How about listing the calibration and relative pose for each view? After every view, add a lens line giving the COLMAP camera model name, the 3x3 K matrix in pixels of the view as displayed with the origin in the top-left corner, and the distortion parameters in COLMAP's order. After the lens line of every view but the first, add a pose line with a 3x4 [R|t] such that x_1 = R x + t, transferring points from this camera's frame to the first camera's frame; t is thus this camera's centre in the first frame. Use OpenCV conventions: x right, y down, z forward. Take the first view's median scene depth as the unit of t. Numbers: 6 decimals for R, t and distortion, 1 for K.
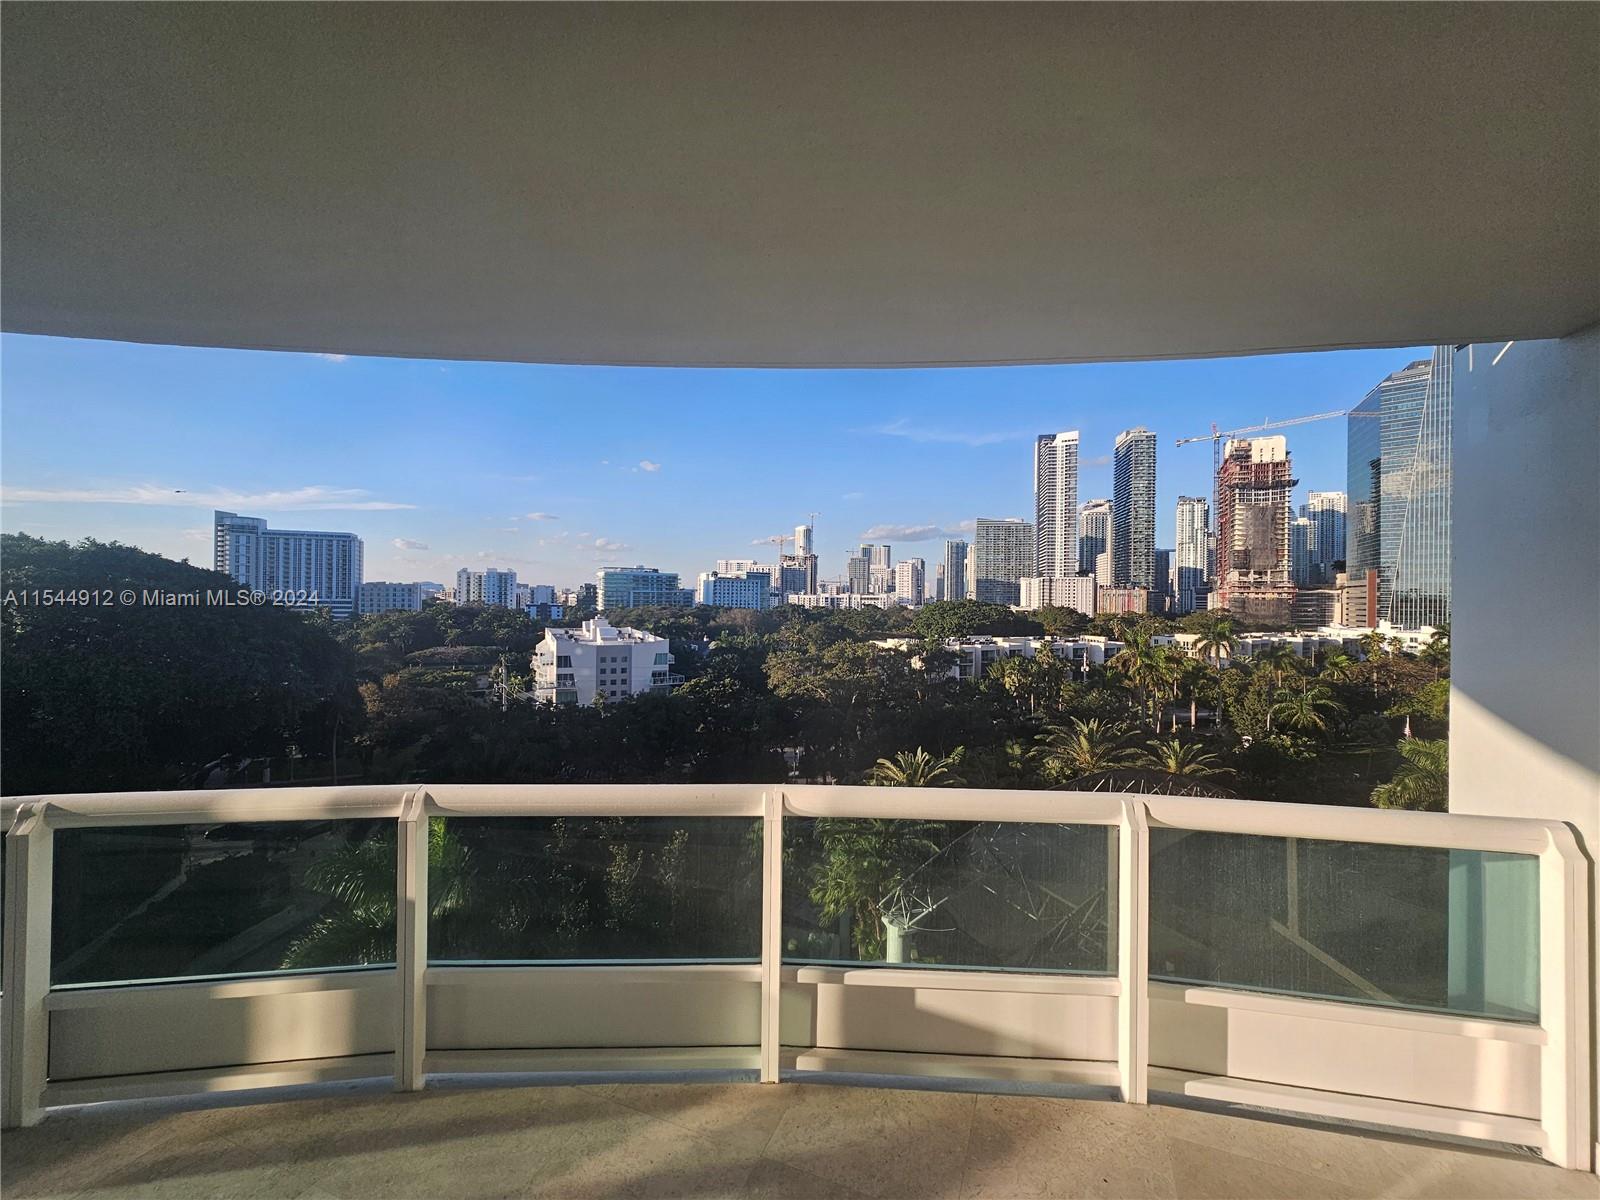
lens RADIAL K [[647.2, 0, 800.0], [0, 647.2, 600.0], [0, 0, 1]] dist [0.000300, 0.000012]
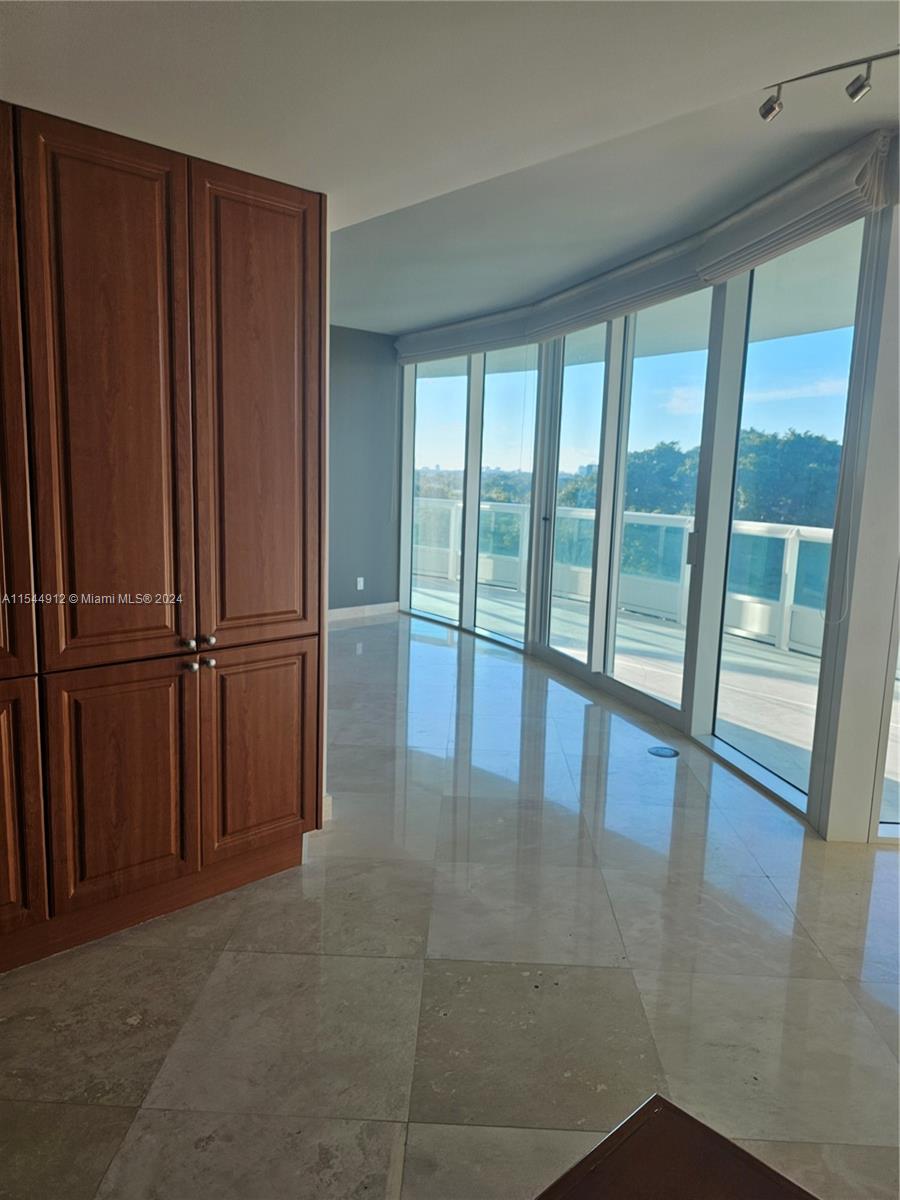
lens RADIAL K [[821.3, 0, 450.0], [0, 821.3, 600.0], [0, 0, 1]] dist [-0.000942, -0.000295]
pose [[0.330830, 0.144433, -0.932572, 0.132577], [-0.026833, 0.989258, 0.143693, 0.013019], [0.943309, -0.022514, 0.331152, -0.083955]]
